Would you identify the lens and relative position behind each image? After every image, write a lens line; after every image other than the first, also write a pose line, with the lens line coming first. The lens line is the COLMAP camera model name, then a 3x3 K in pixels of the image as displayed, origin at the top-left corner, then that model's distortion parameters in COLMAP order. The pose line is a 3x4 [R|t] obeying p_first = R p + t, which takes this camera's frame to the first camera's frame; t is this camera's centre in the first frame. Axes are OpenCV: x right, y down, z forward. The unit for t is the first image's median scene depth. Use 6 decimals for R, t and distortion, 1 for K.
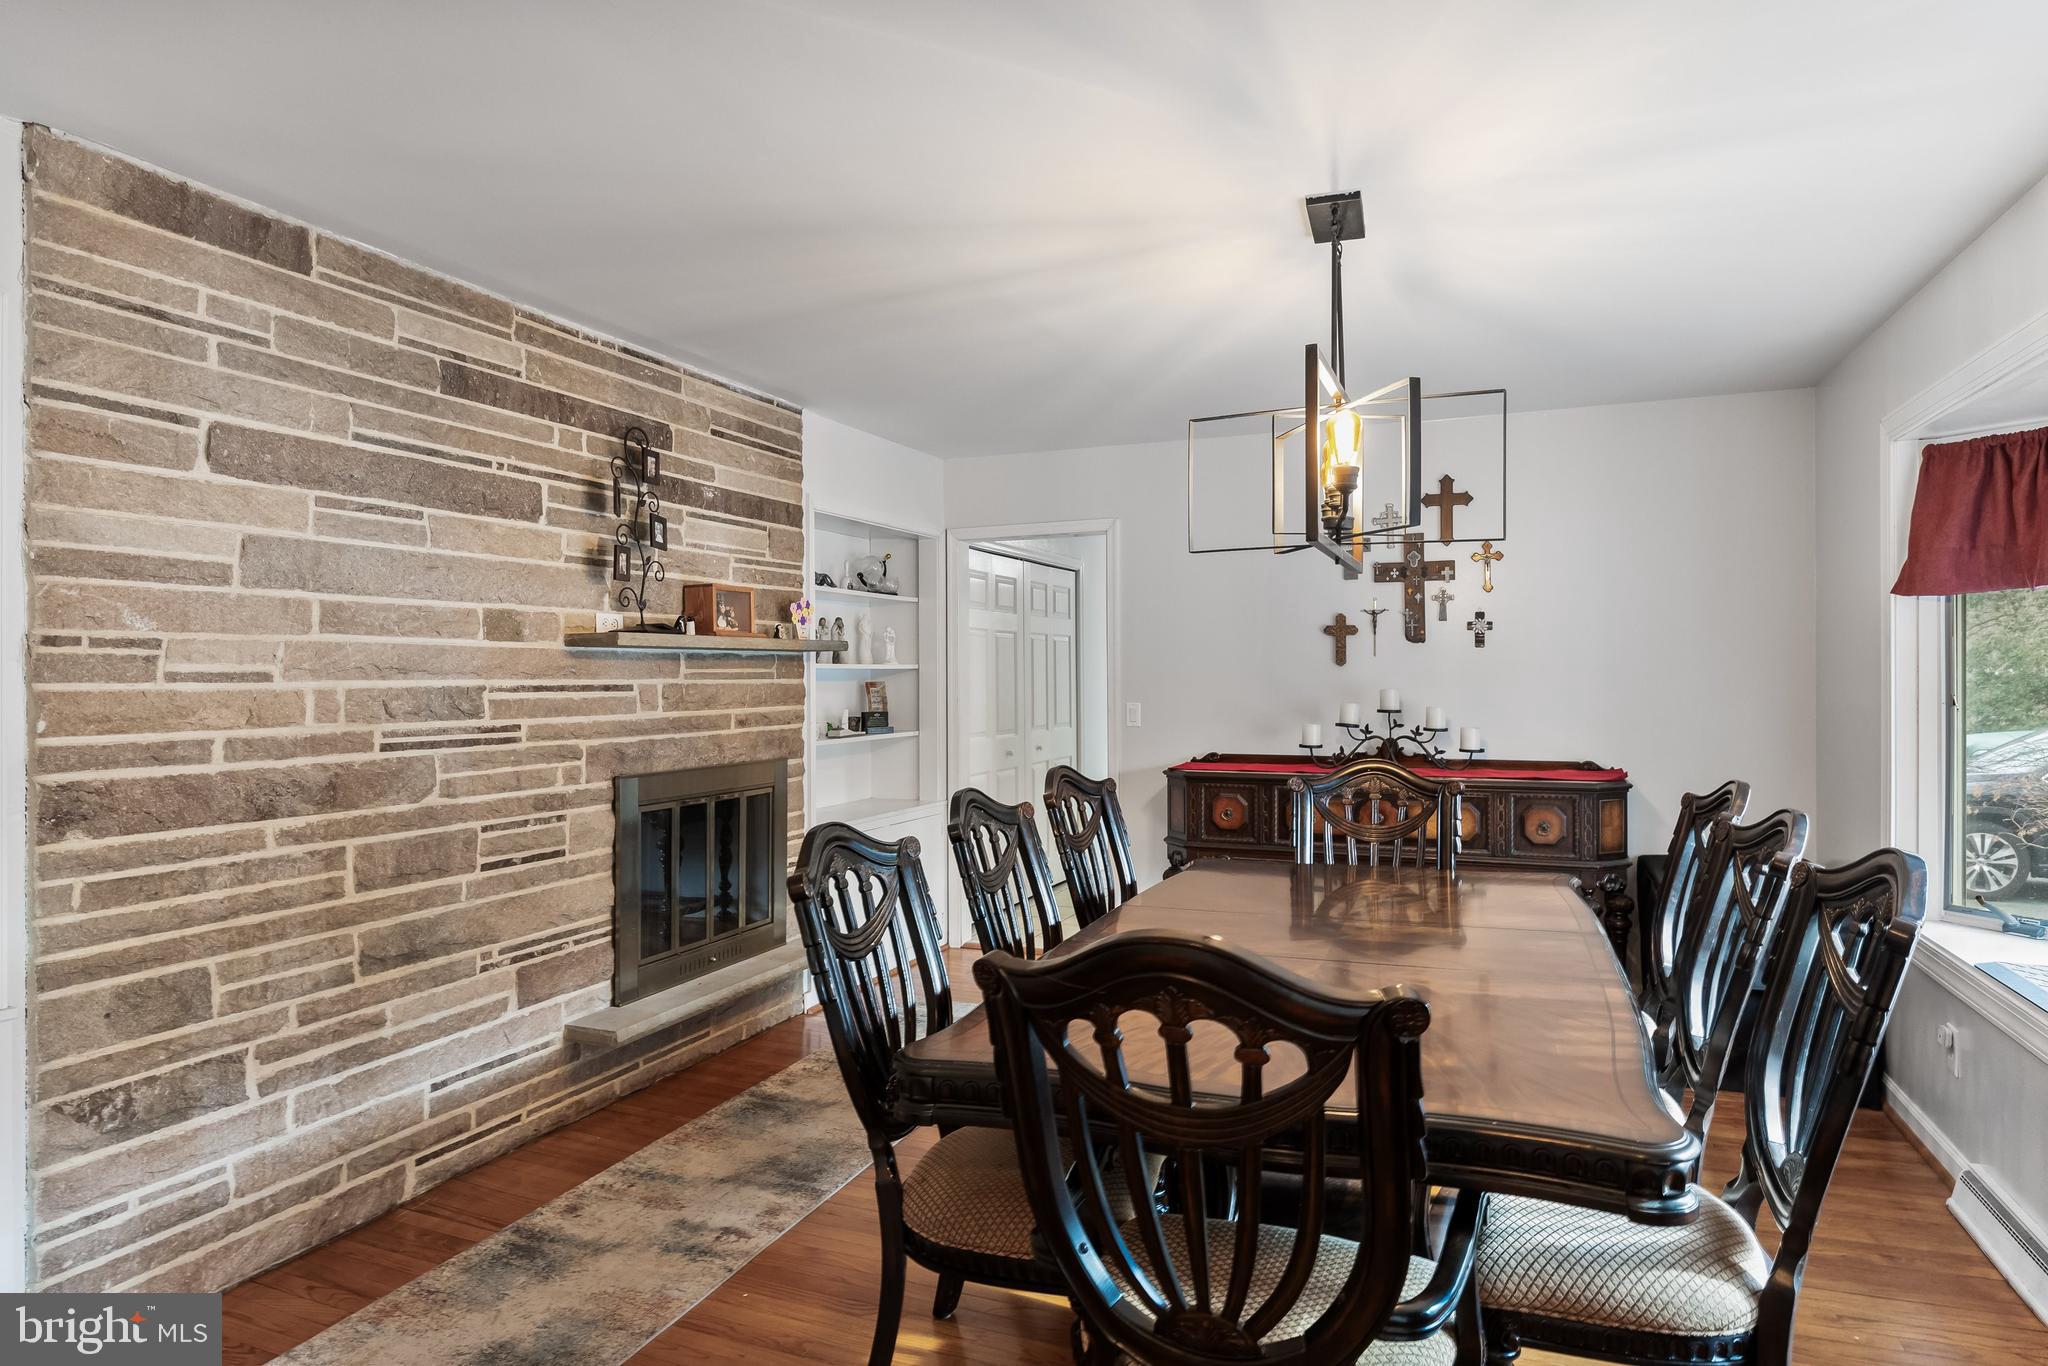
lens RADIAL K [[1159.6, 0, 1022.0], [0, 1159.6, 668.3], [0, 0, 1]] dist [-0.000184, 0.000337]
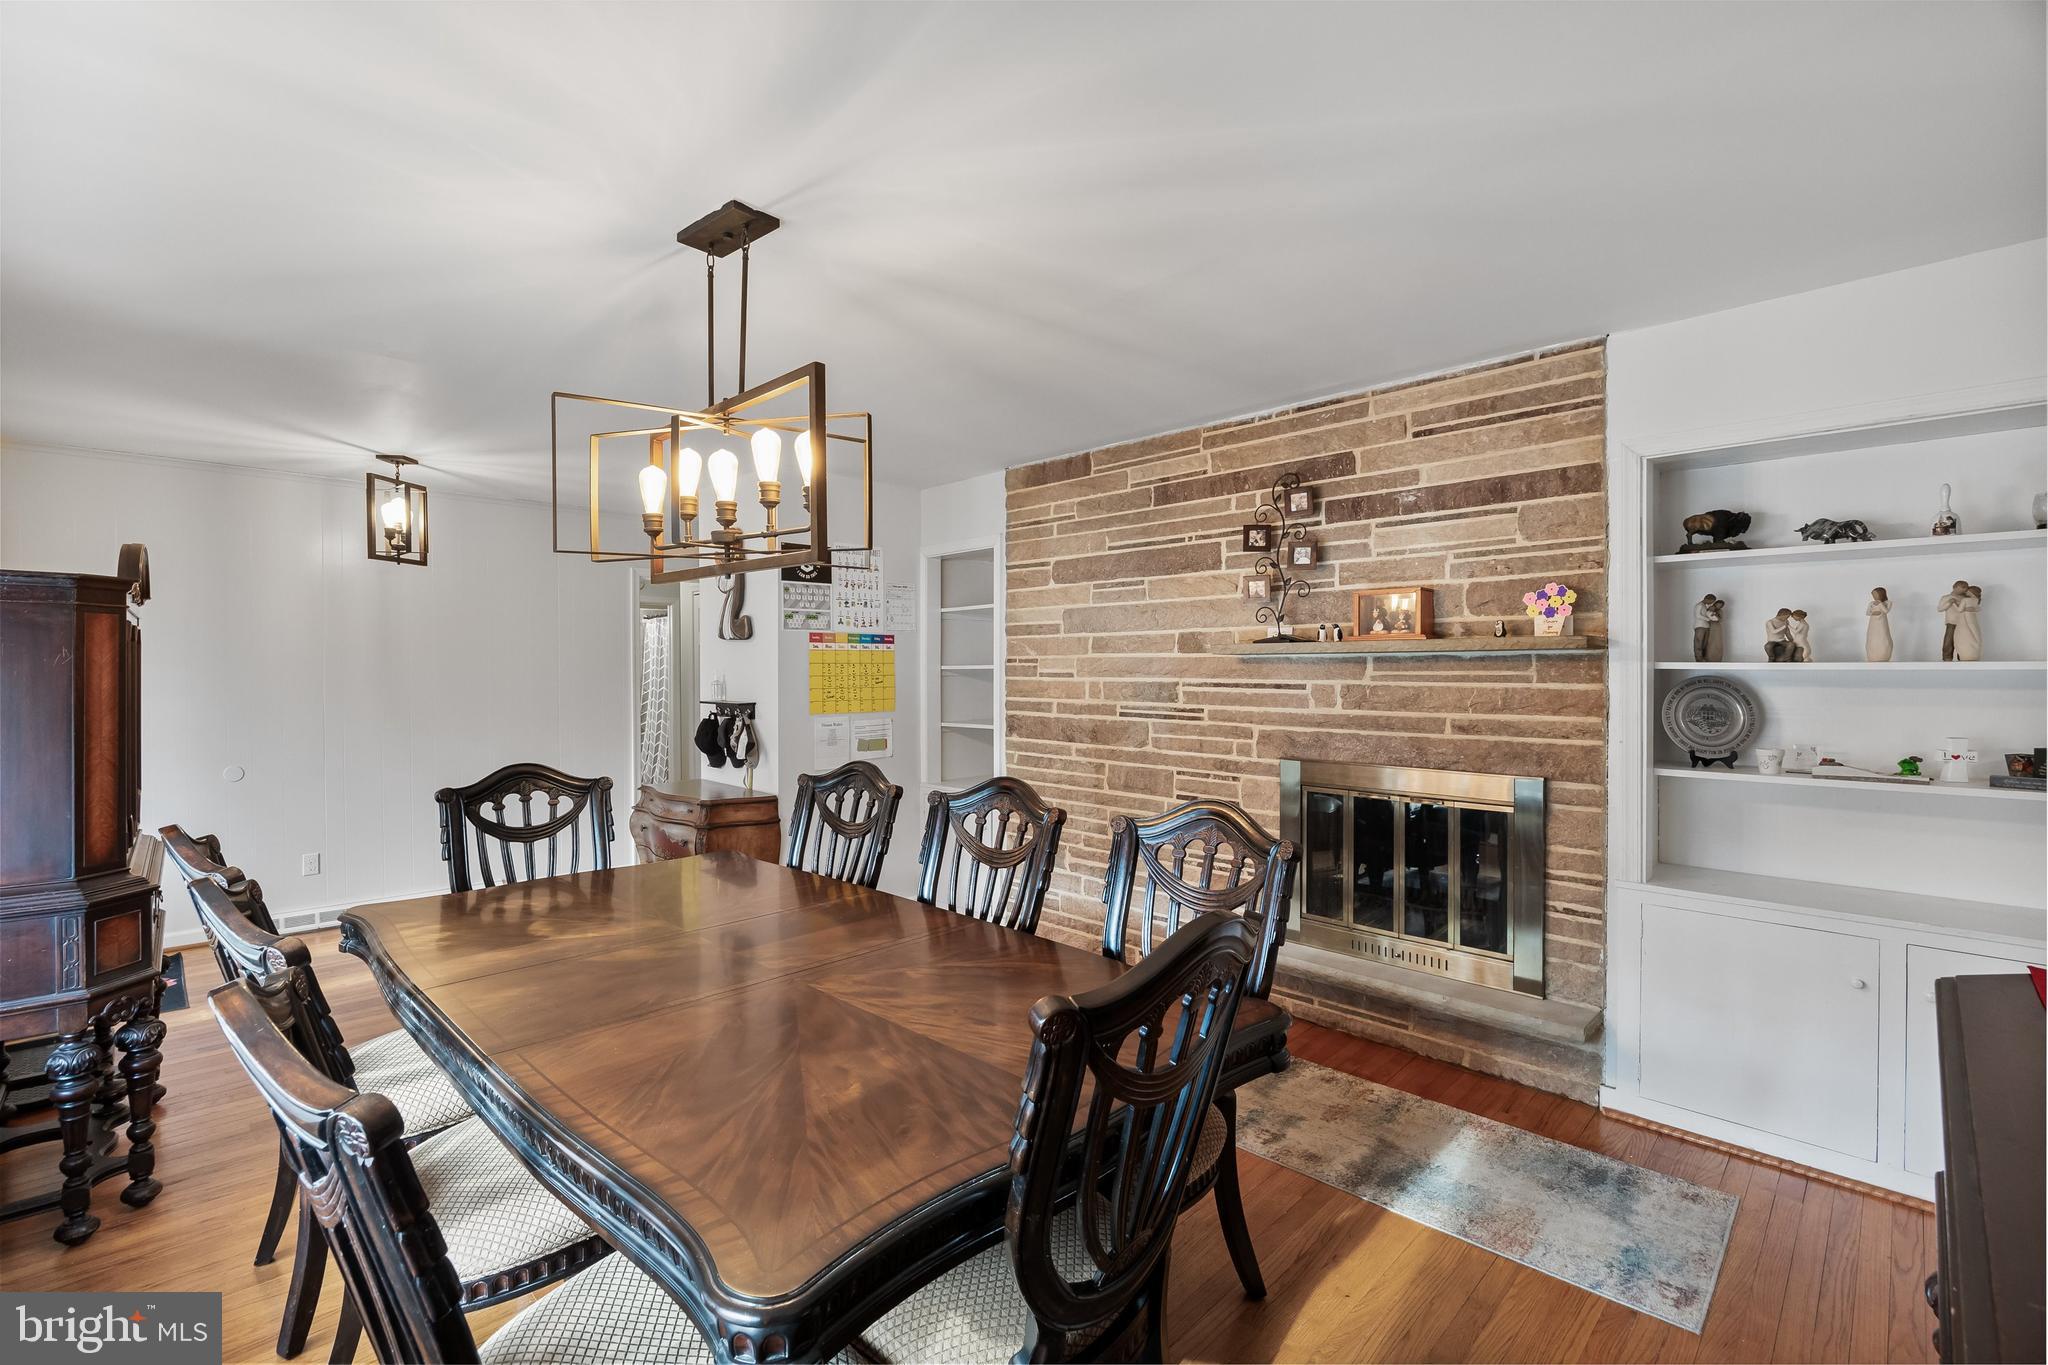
lens RADIAL K [[899.3, 0, 1024.0], [0, 899.3, 682.5], [0, 0, 1]] dist [-0.000552, -0.000007]
pose [[-0.365722, 0.015135, -0.930601, 0.734561], [0.002914, 0.999881, 0.015116, -0.003207], [0.930719, 0.002816, -0.365723, 1.224284]]
